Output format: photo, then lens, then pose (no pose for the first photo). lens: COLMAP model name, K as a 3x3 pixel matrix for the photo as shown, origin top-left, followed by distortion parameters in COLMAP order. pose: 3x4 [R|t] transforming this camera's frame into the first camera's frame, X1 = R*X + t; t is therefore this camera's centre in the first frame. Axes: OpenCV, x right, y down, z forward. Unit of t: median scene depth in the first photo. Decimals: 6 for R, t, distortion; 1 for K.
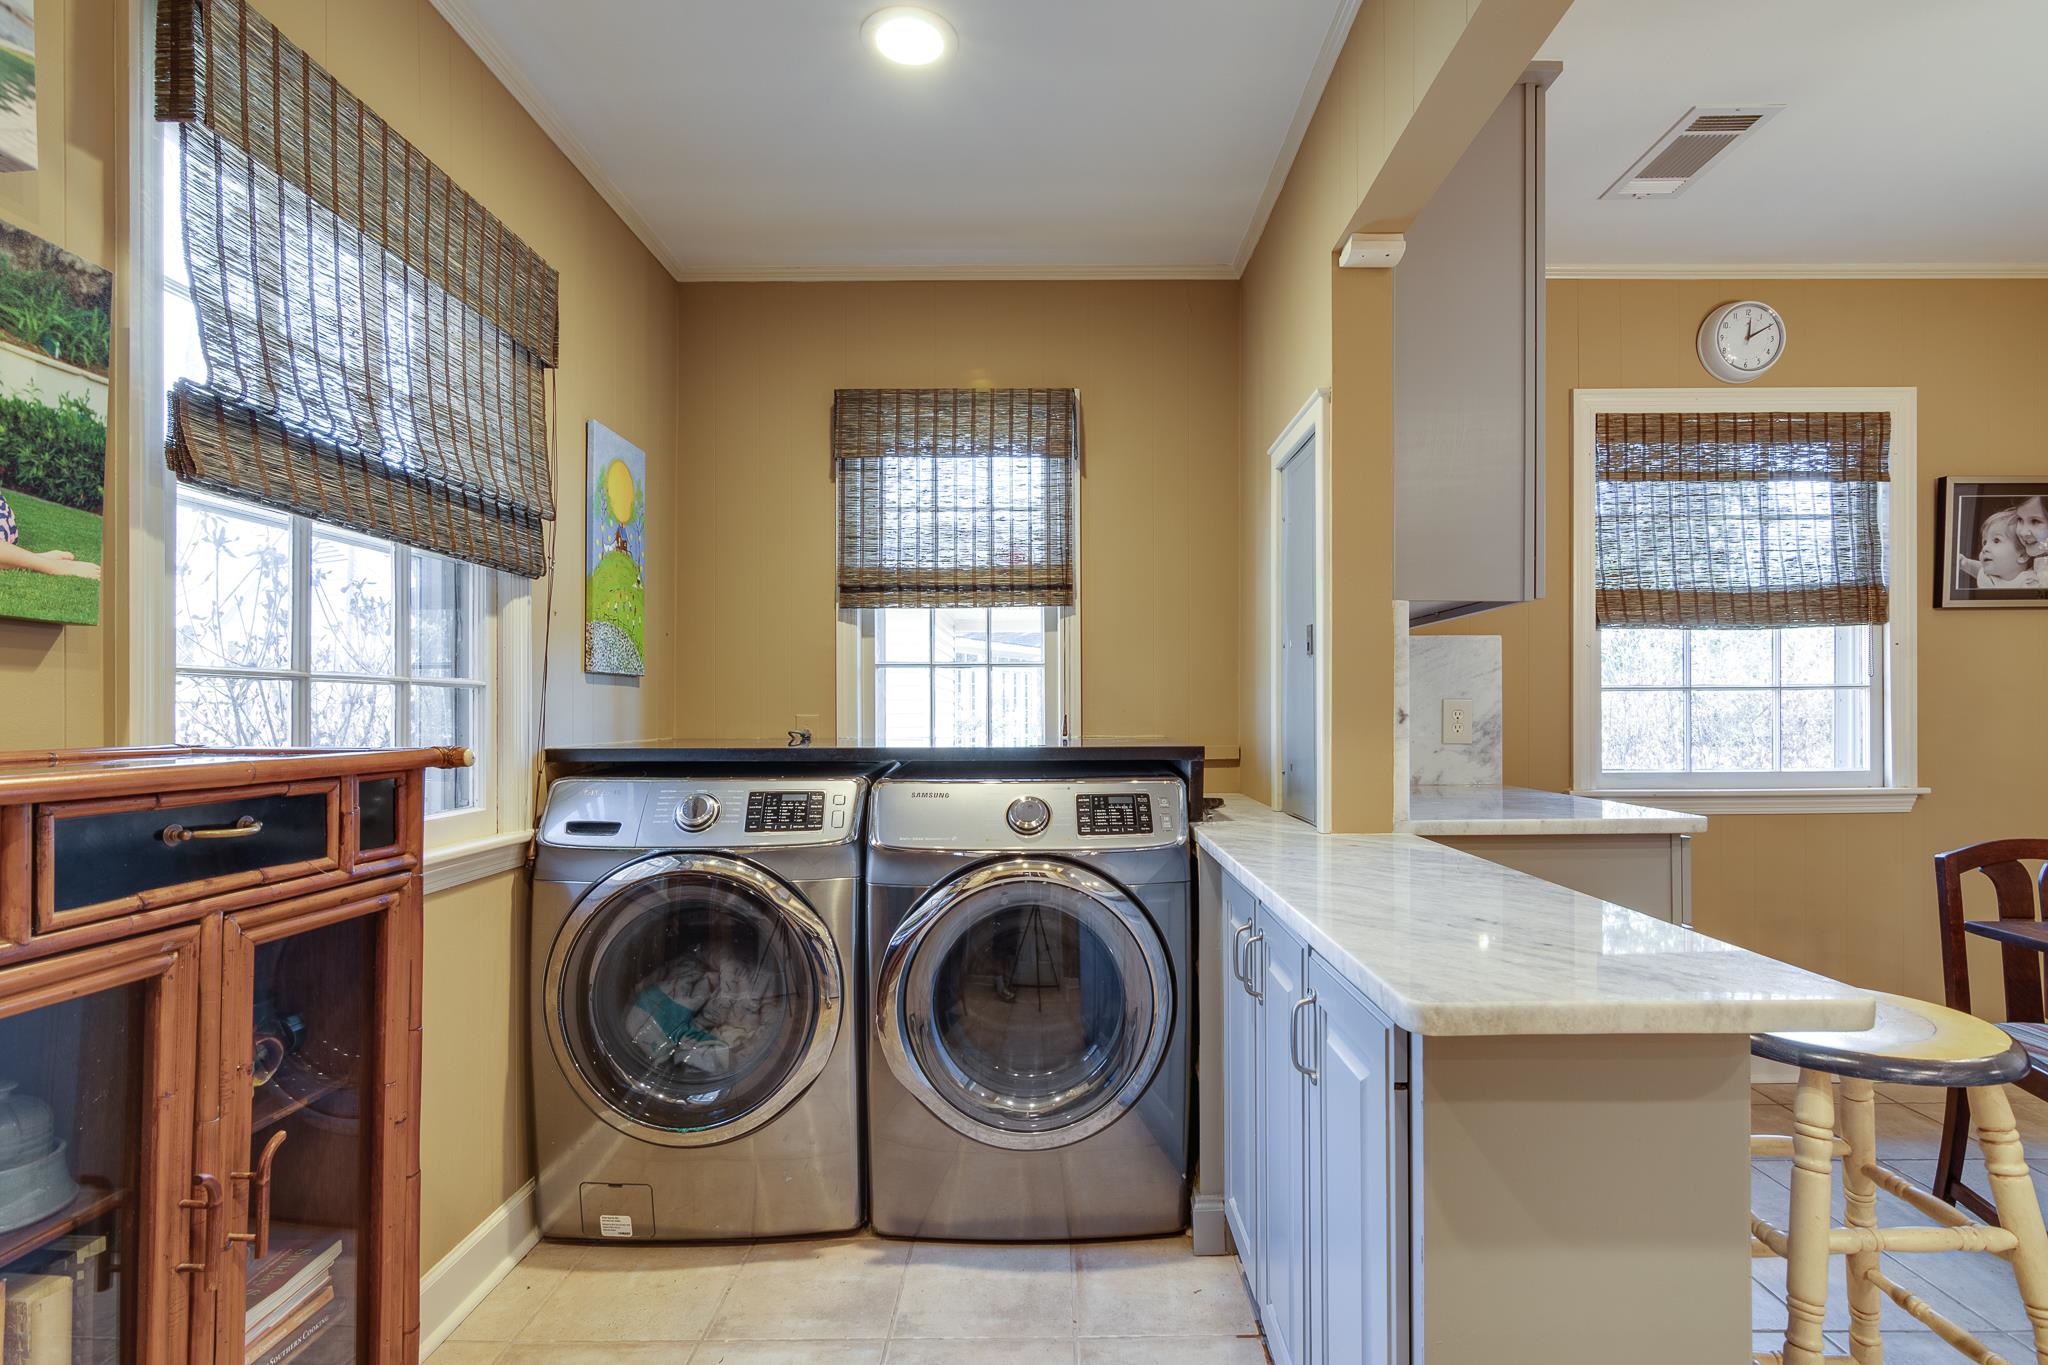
lens RADIAL K [[1002.1, 0, 1028.6], [0, 1002.1, 696.9], [0, 0, 1]] dist [-0.010670, -0.000599]
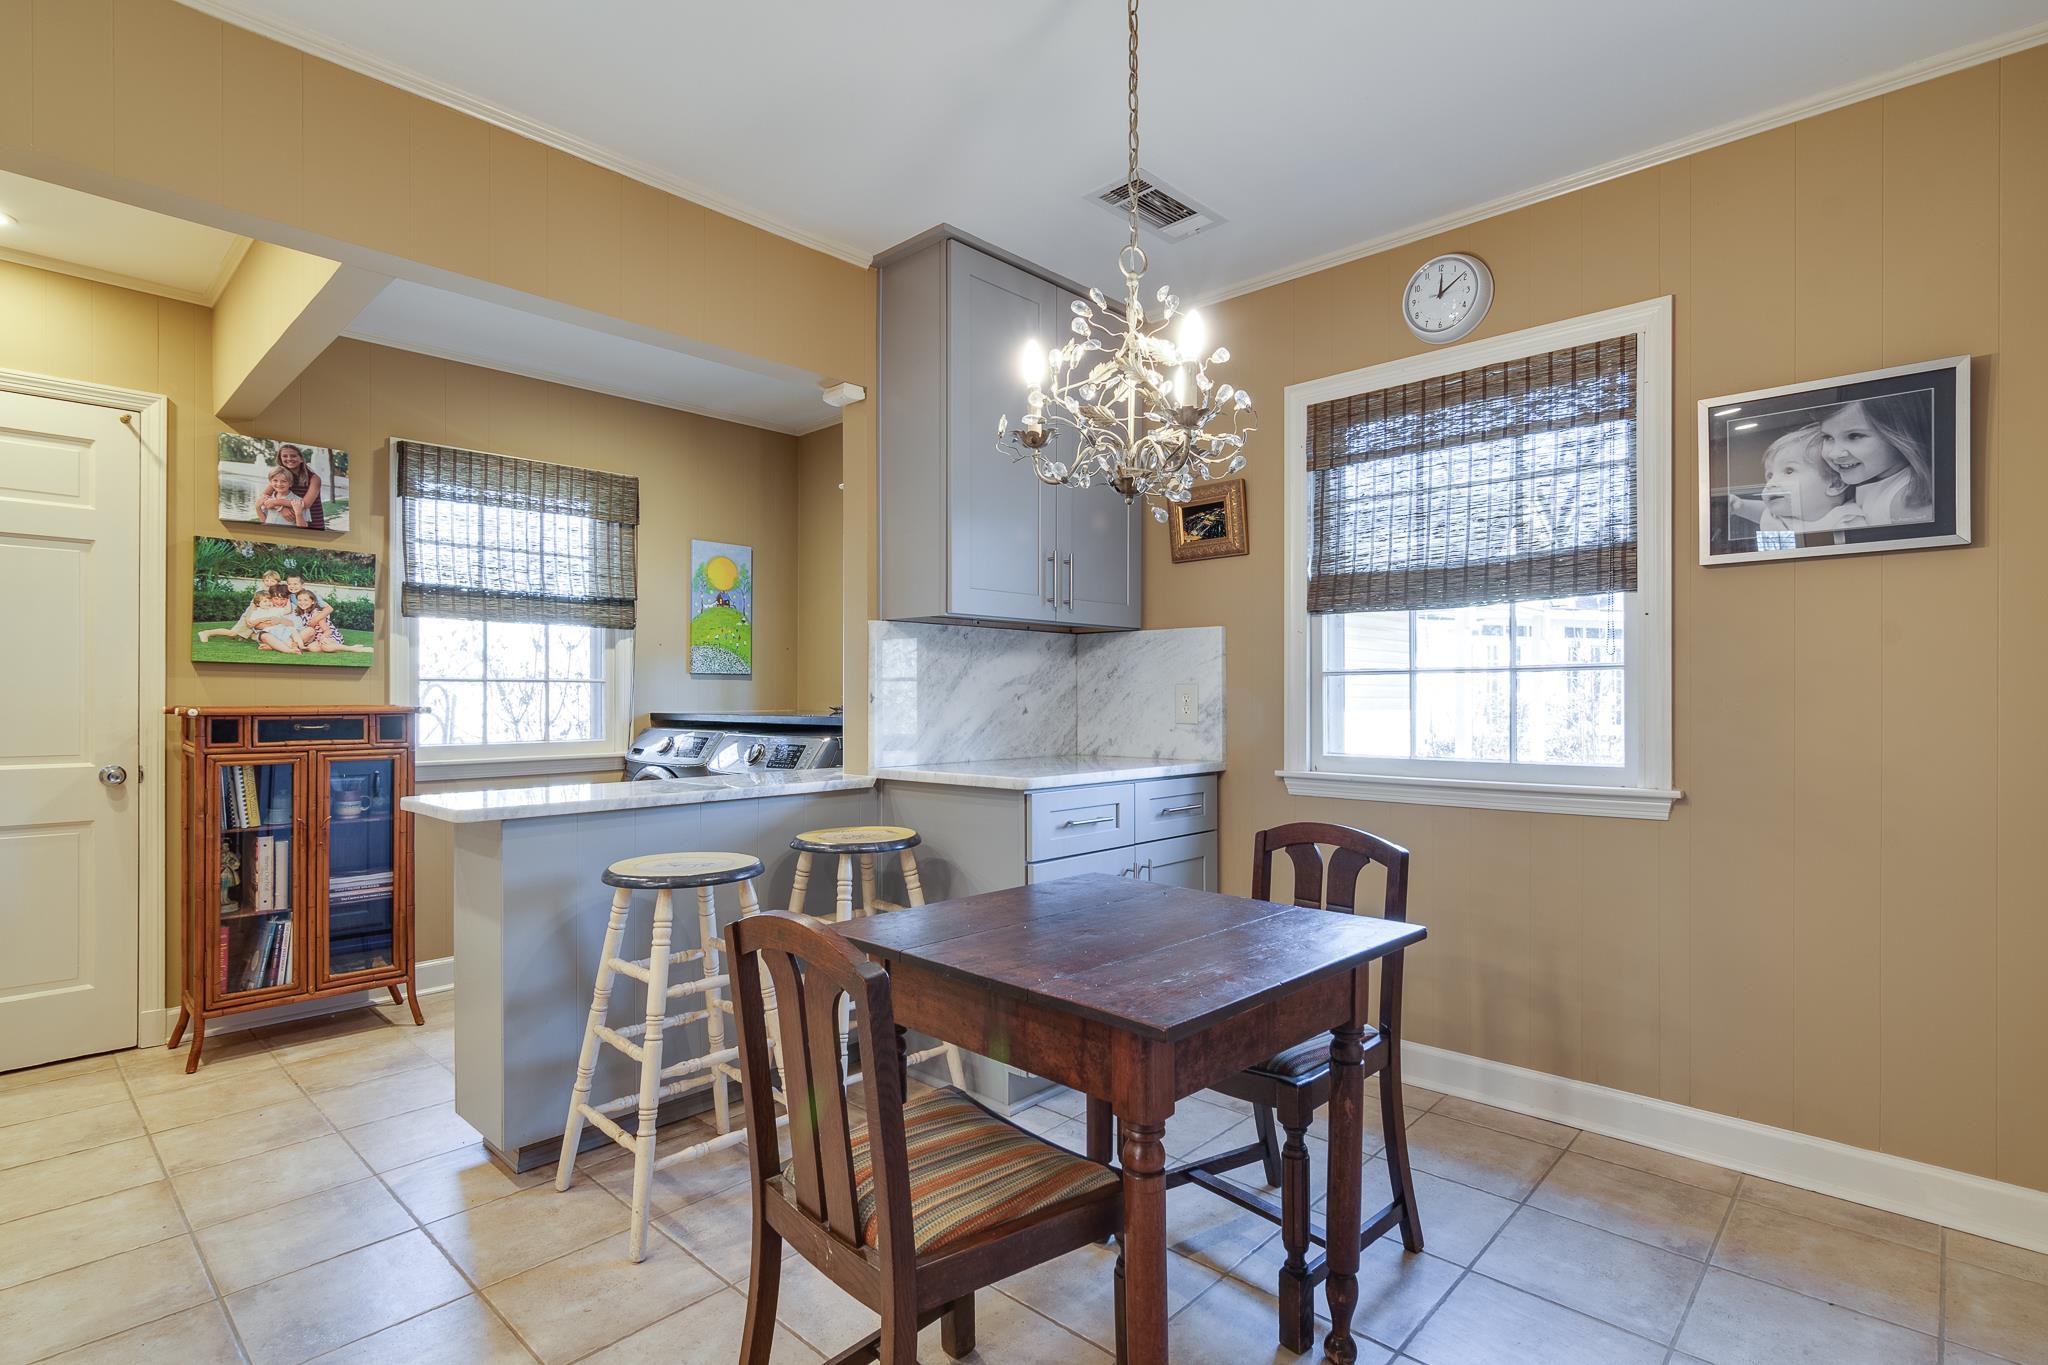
lens RADIAL K [[1002.1, 0, 1005.7], [0, 1002.1, 690.1], [0, 0, 1]] dist [-0.010670, -0.000599]
pose [[0.722748, -0.002443, -0.691107, 1.066011], [0.008642, 0.999948, 0.005503, 0.000534], [0.691058, -0.009950, 0.722731, 0.036889]]
